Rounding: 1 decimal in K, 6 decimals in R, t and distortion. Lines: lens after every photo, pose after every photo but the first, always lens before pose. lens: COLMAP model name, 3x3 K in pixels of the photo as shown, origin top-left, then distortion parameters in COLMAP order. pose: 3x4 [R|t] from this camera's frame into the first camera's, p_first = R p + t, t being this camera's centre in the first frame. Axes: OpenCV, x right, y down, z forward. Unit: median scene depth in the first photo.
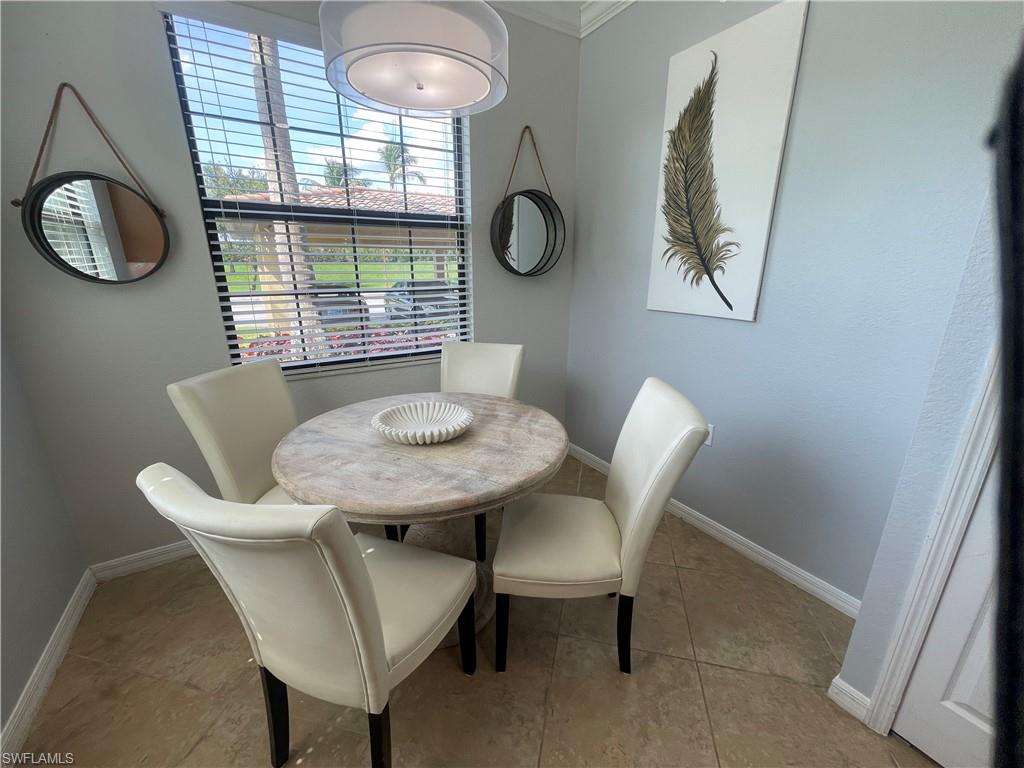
lens RADIAL K [[413.4, 0, 508.6], [0, 413.4, 390.8], [0, 0, 1]] dist [-0.001583, -0.000012]
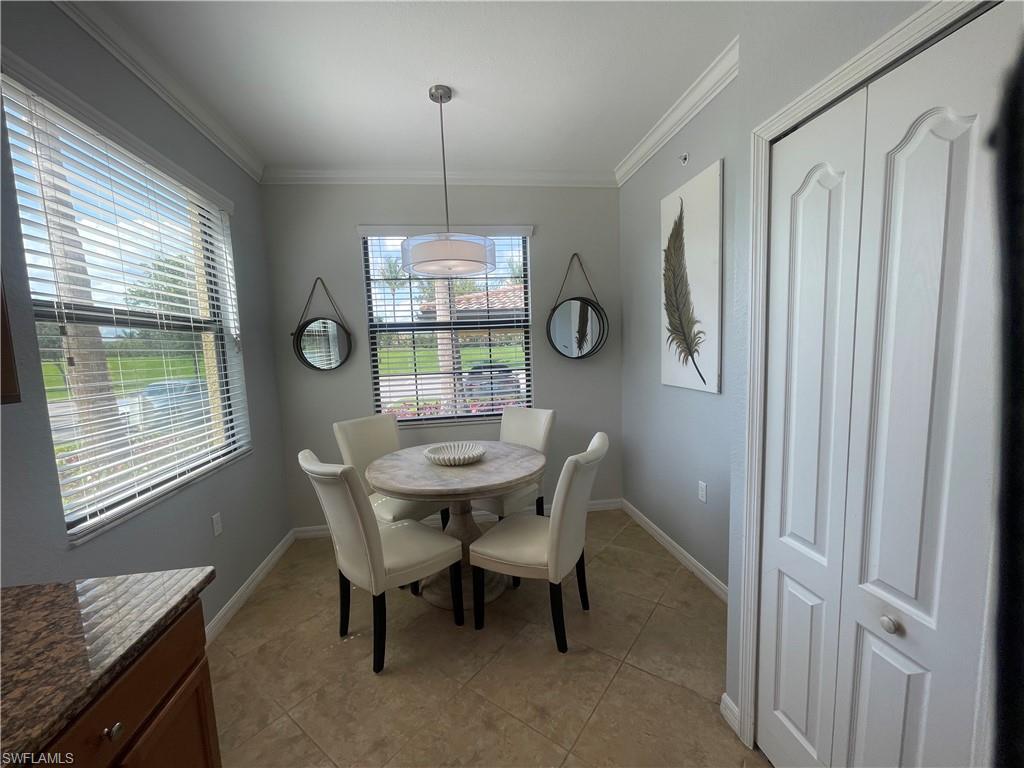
lens RADIAL K [[413.4, 0, 508.6], [0, 413.4, 390.8], [0, 0, 1]] dist [-0.001583, -0.000012]
pose [[0.916217, 0.005869, -0.400639, 0.498601], [-0.077539, 0.983589, -0.162915, 0.065247], [0.393108, 0.180331, 0.901636, -0.315607]]
